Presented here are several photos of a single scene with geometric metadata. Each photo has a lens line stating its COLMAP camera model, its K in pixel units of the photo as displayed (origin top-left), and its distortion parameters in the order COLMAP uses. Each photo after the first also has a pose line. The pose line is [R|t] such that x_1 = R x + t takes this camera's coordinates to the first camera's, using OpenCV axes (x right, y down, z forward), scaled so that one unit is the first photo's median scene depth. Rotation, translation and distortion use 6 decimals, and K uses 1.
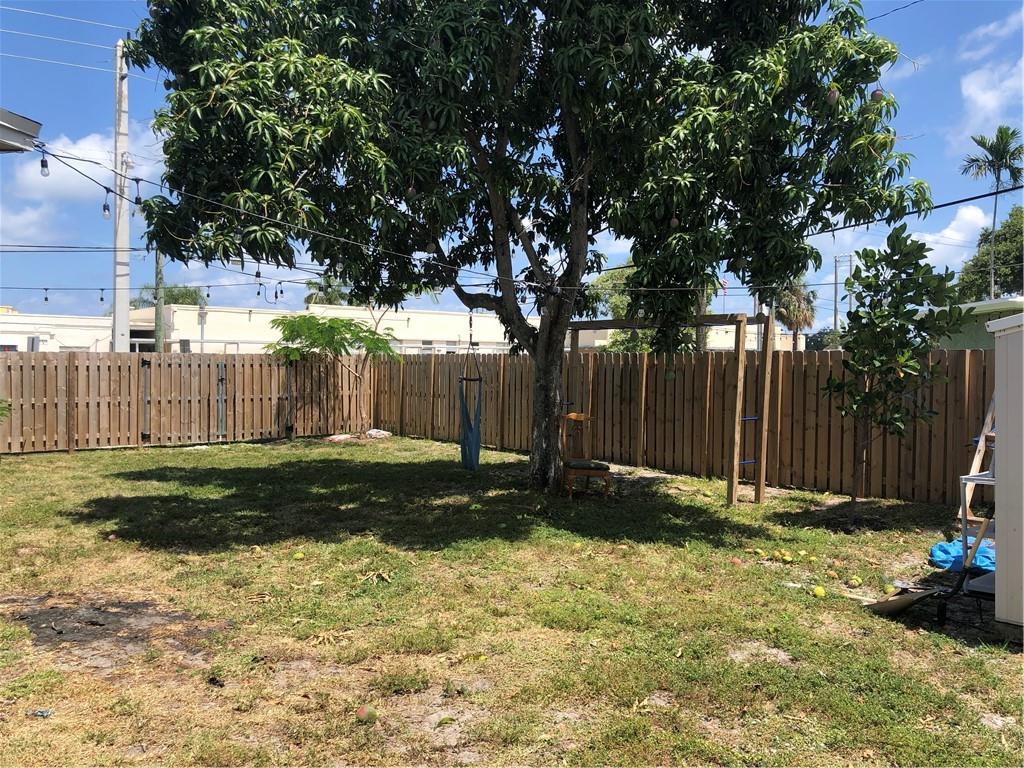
lens RADIAL K [[847.7, 0, 488.8], [0, 847.7, 377.6], [0, 0, 1]] dist [0.049276, -0.065757]
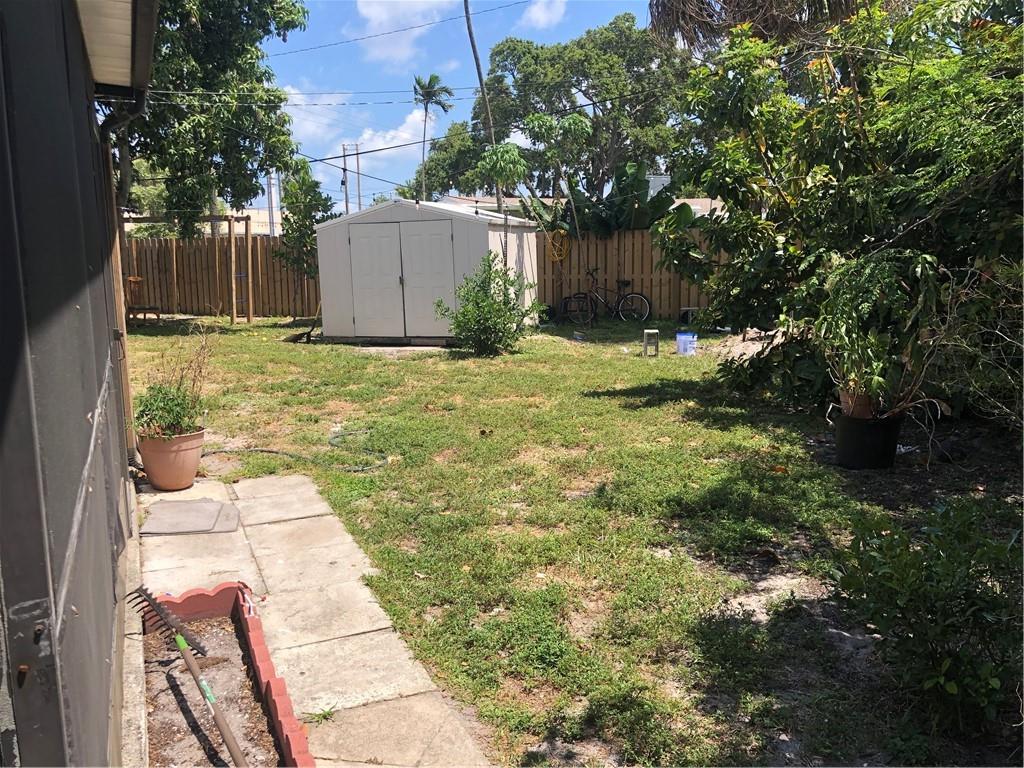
lens RADIAL K [[847.7, 0, 505.8], [0, 847.7, 382.0], [0, 0, 1]] dist [0.049276, -0.065757]
pose [[0.846767, -0.099154, 0.522641, -0.200357], [0.025945, 0.989004, 0.145595, 0.026735], [-0.531331, -0.109725, 0.840029, -0.925733]]
